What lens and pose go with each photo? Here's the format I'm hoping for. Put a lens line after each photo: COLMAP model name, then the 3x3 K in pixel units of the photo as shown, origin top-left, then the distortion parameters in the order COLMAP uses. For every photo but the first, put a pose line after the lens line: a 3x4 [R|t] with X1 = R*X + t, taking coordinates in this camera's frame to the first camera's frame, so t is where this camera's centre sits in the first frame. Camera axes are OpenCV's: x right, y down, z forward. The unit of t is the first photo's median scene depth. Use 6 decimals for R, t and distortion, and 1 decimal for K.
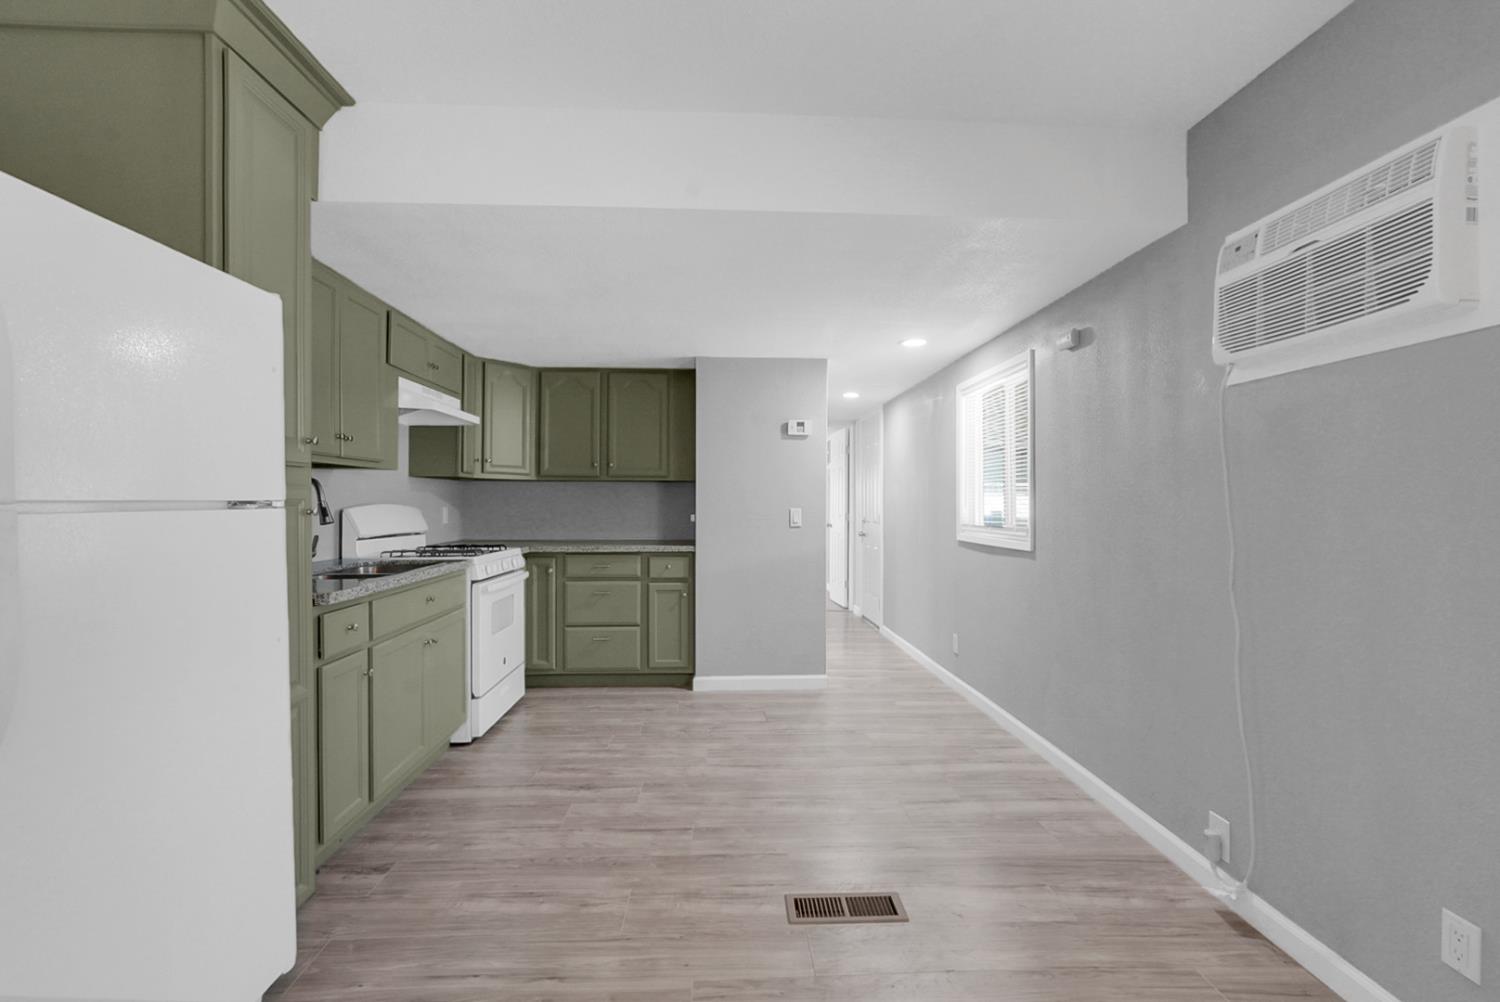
lens RADIAL K [[650.7, 0, 753.5], [0, 650.7, 499.6], [0, 0, 1]] dist [-0.001399, 0.001969]
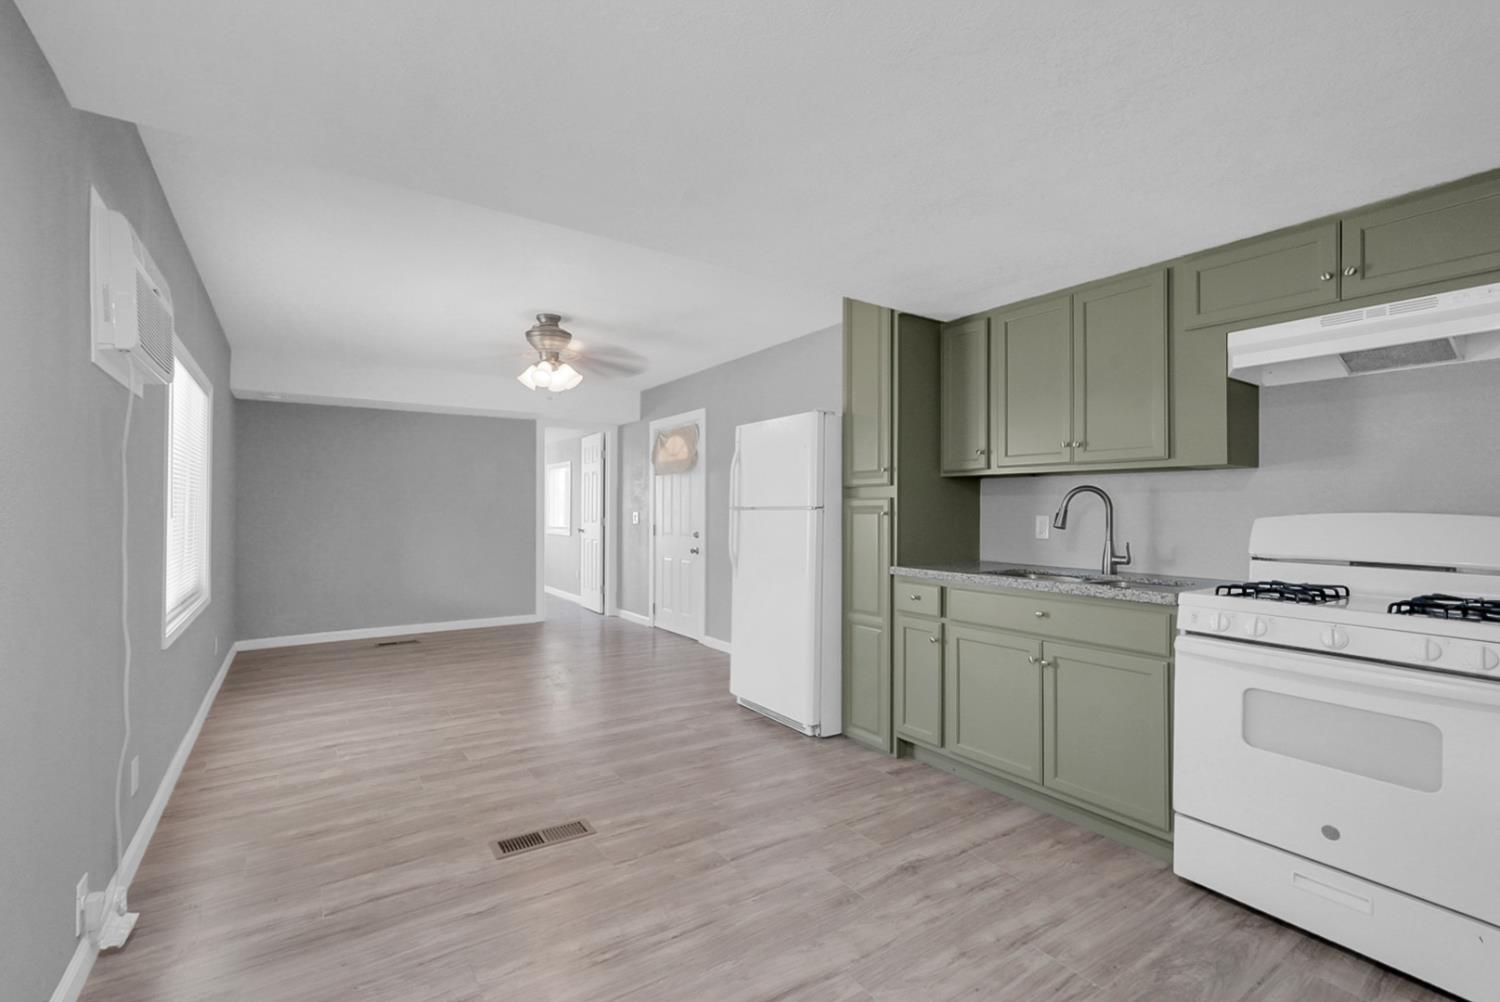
lens RADIAL K [[650.7, 0, 765.5], [0, 650.7, 503.6], [0, 0, 1]] dist [-0.001399, 0.001969]
pose [[-0.837494, -0.011364, -0.546328, 0.220300], [-0.005930, 0.999914, -0.011708, 0.007985], [0.546414, -0.006566, -0.837490, 1.068342]]
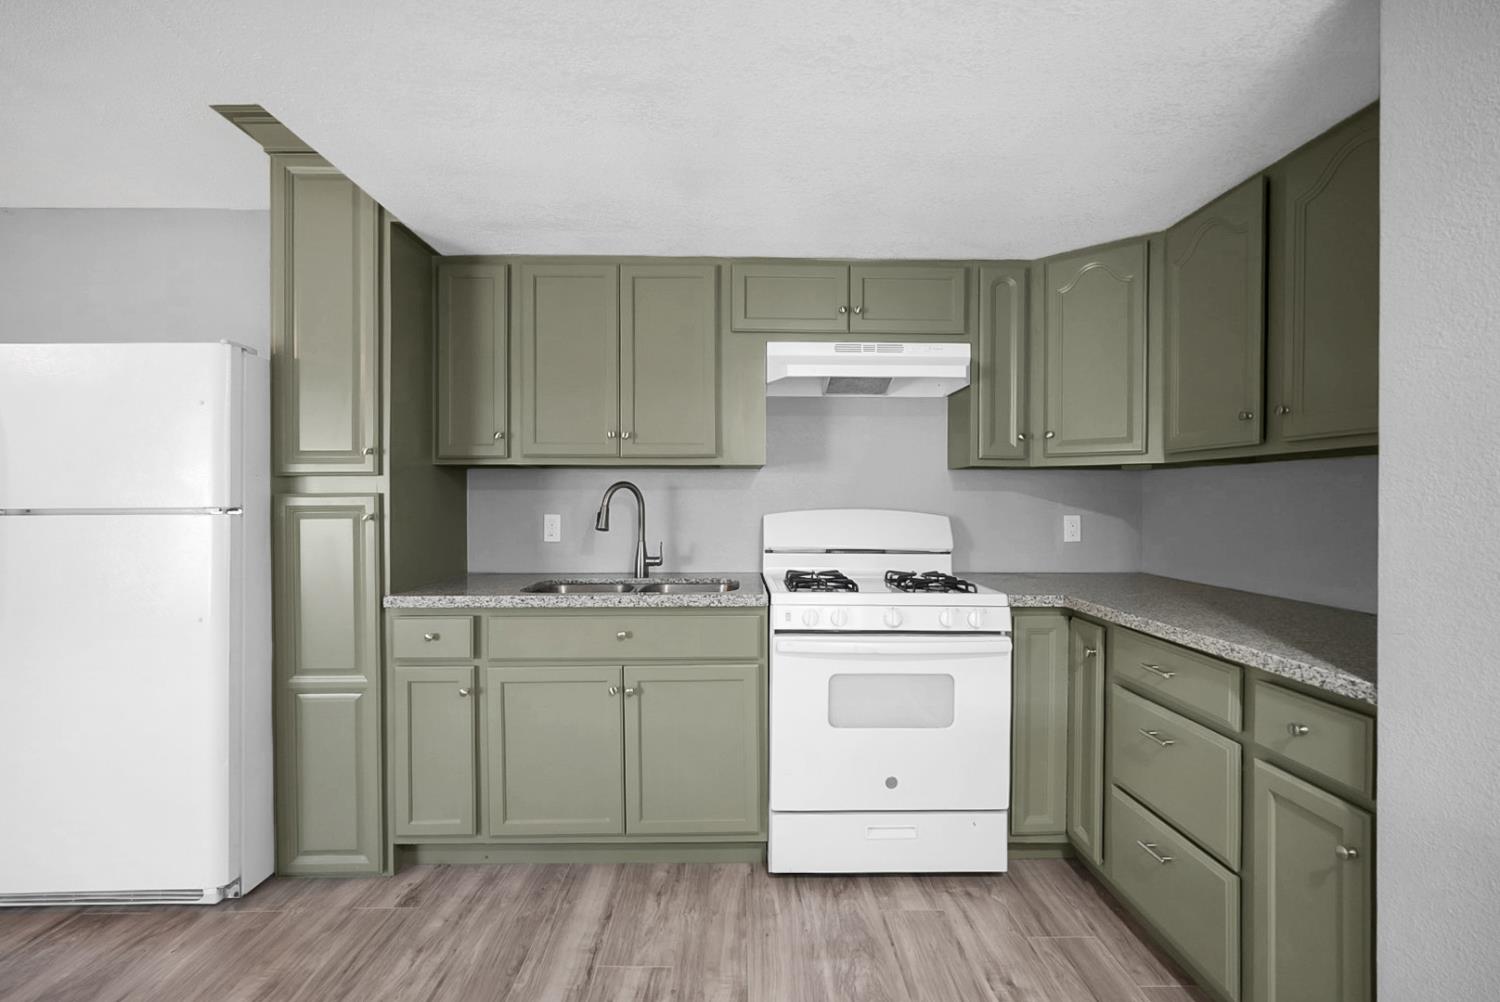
lens RADIAL K [[666.9, 0, 736.0], [0, 666.9, 503.8], [0, 0, 1]] dist [-0.005103, 0.002177]
pose [[-0.030496, 0.004681, -0.999524, 0.193049], [0.002436, 0.999986, 0.004609, -0.003057], [0.999532, -0.002294, -0.030507, 0.796849]]
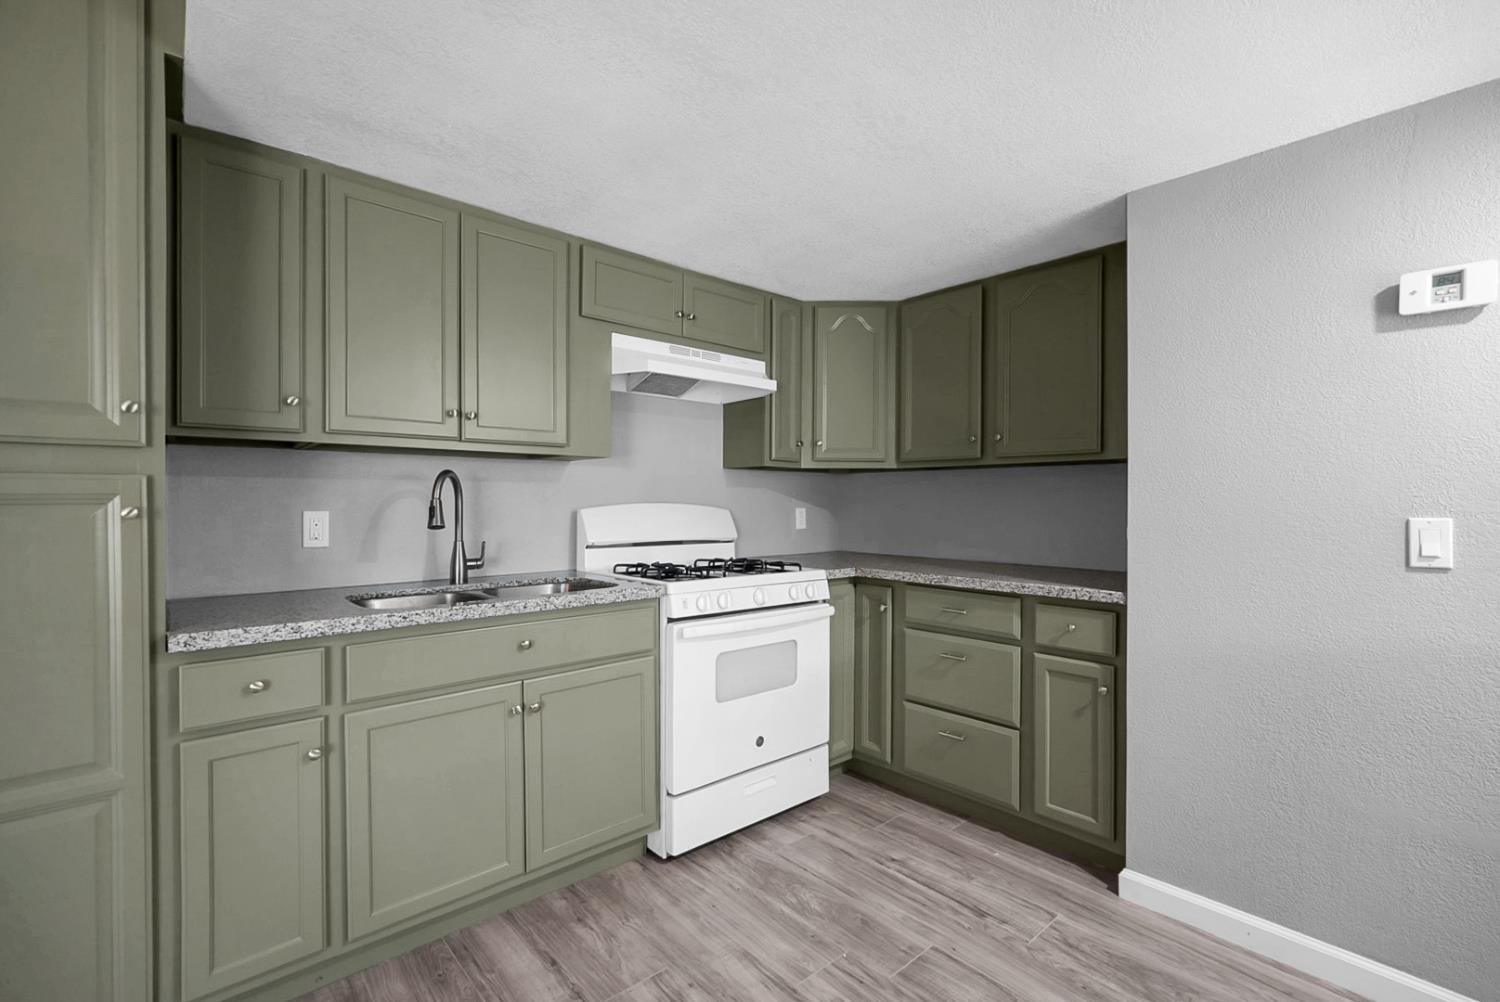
lens RADIAL K [[666.9, 0, 754.7], [0, 666.9, 504.1], [0, 0, 1]] dist [-0.005103, 0.002177]
pose [[0.629910, 0.001865, -0.776666, 0.124704], [0.002208, 0.999989, 0.004192, 0.004243], [0.776665, -0.004355, 0.629899, 0.516921]]
